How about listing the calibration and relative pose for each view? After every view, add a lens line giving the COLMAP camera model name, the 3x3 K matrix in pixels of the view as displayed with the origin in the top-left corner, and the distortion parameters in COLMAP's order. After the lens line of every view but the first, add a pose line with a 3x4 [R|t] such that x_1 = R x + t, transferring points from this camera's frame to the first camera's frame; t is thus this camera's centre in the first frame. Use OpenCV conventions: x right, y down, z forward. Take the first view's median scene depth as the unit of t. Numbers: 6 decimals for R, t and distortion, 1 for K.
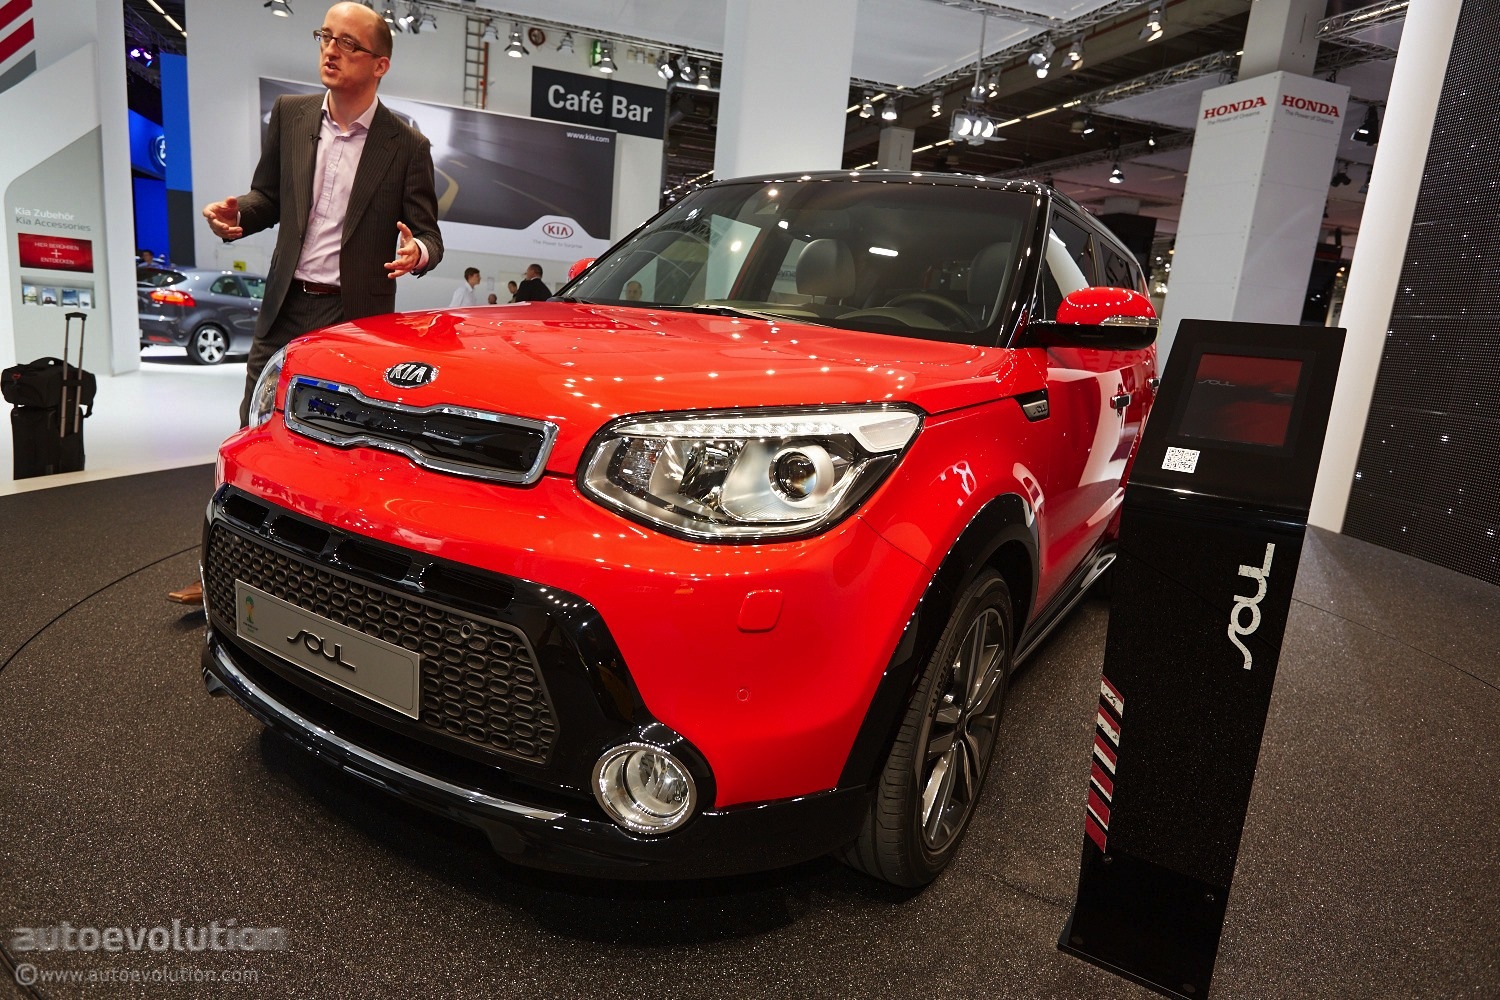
lens RADIAL K [[870.4, 0, 753.5], [0, 870.4, 501.4], [0, 0, 1]] dist [-0.000007, -0.000951]
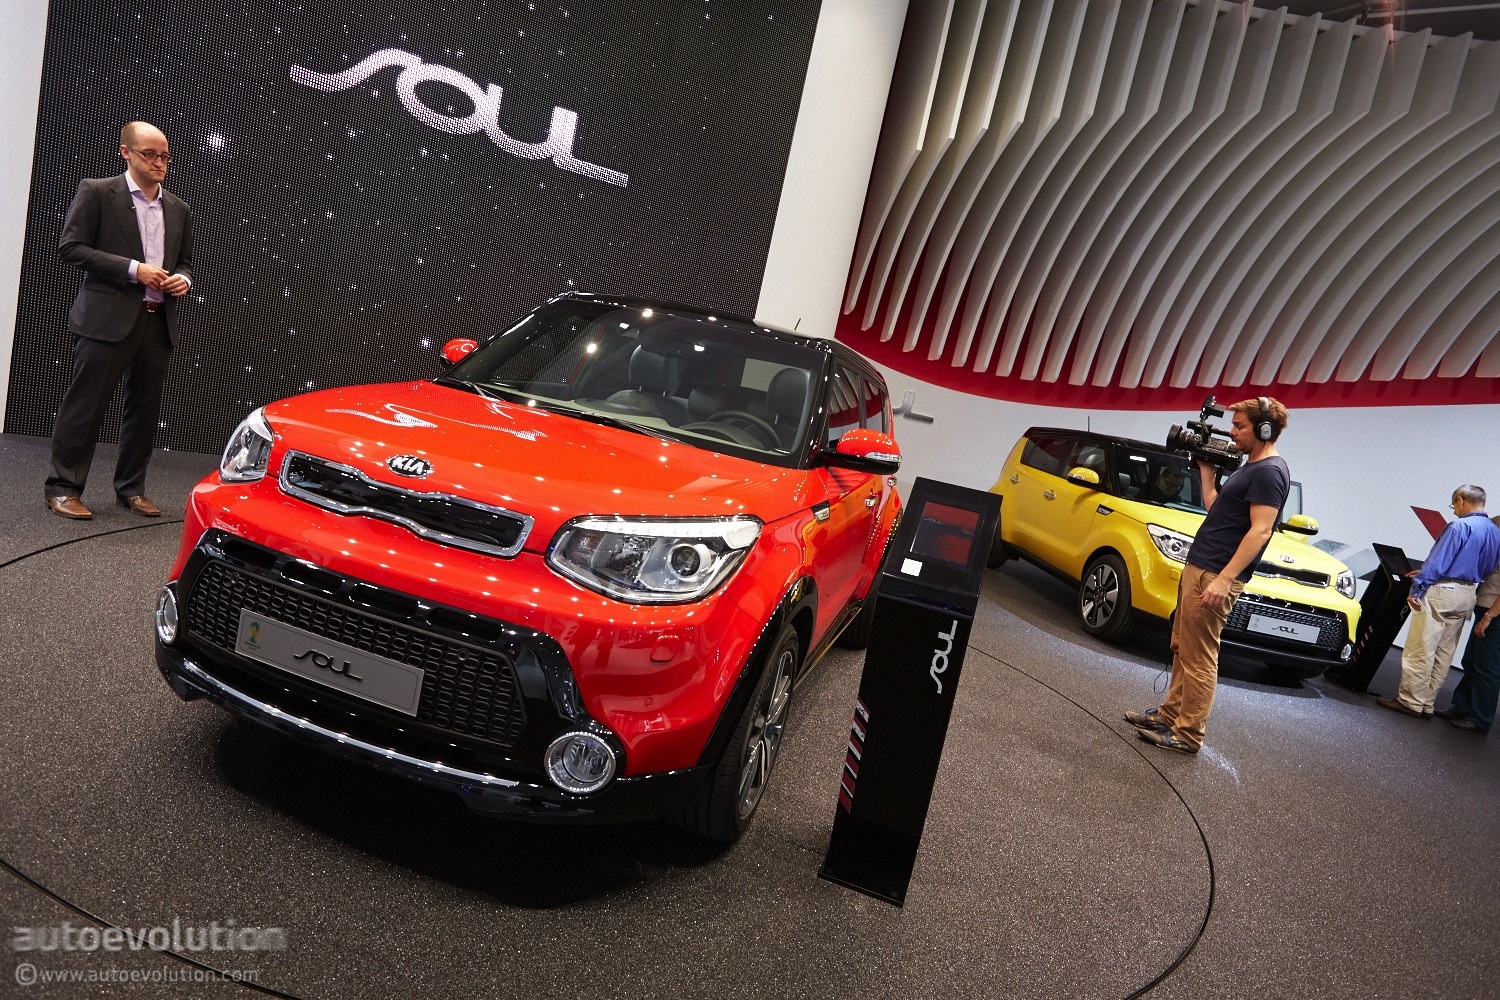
lens RADIAL K [[870.4, 0, 758.5], [0, 870.4, 497.3], [0, 0, 1]] dist [-0.000007, -0.000951]
pose [[0.953320, 0.086133, 0.289418, -0.284463], [-0.073669, 0.995836, -0.053708, -0.068973], [-0.292839, 0.029880, 0.955695, -0.515854]]
